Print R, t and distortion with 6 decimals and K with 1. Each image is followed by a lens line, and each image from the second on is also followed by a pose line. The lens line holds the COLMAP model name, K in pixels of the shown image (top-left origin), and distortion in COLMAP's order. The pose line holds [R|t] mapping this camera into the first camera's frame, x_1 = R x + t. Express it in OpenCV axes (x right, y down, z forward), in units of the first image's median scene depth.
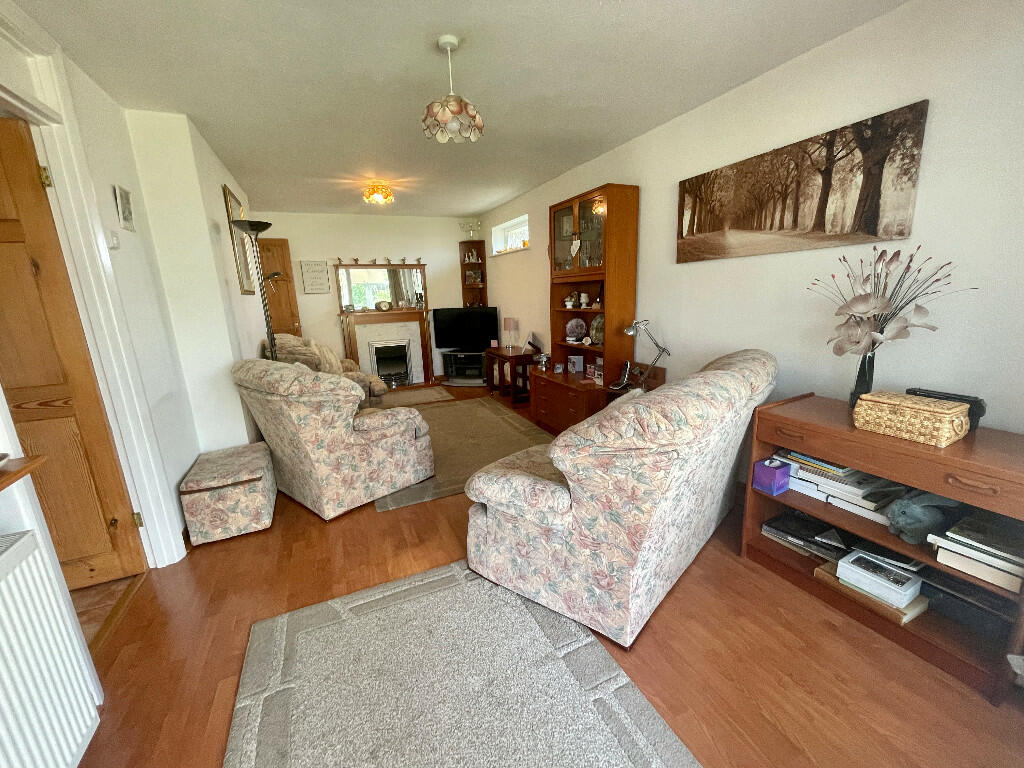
lens RADIAL K [[411.1, 0, 511.0], [0, 411.1, 384.6], [0, 0, 1]] dist [0.002040, -0.000718]
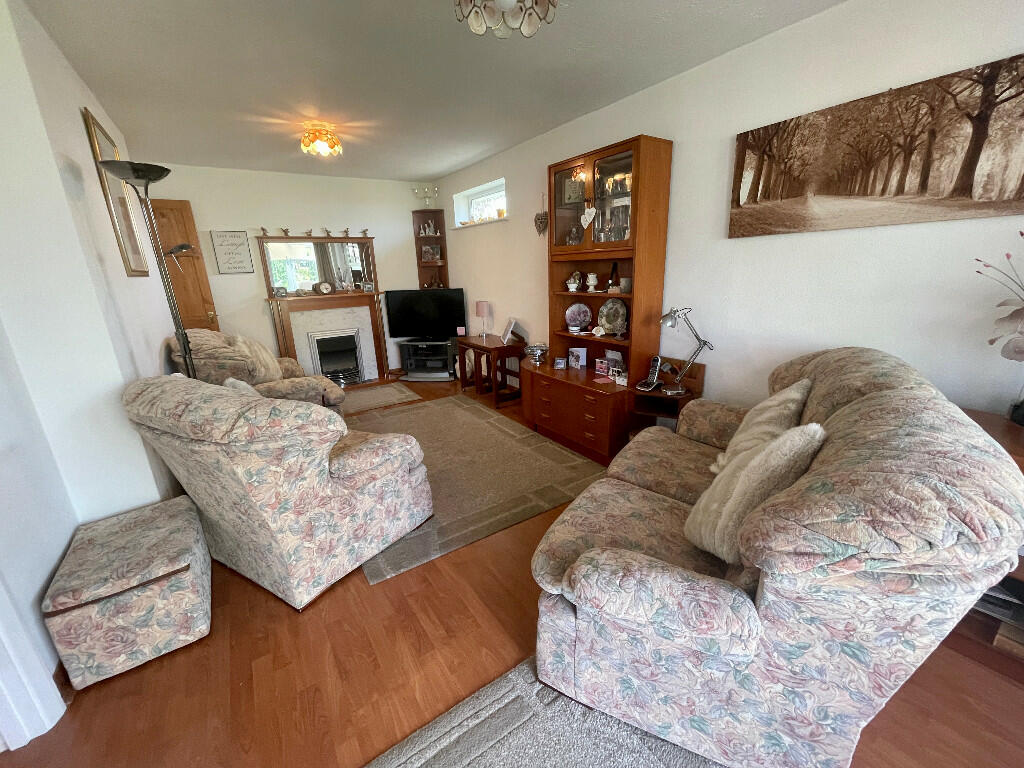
lens RADIAL K [[411.1, 0, 511.1], [0, 411.1, 385.0], [0, 0, 1]] dist [0.002040, -0.000718]
pose [[0.986099, -0.043783, 0.160284, -0.180129], [0.035178, 0.997803, 0.056137, -0.068744], [-0.162390, -0.049719, 0.985473, 0.266219]]
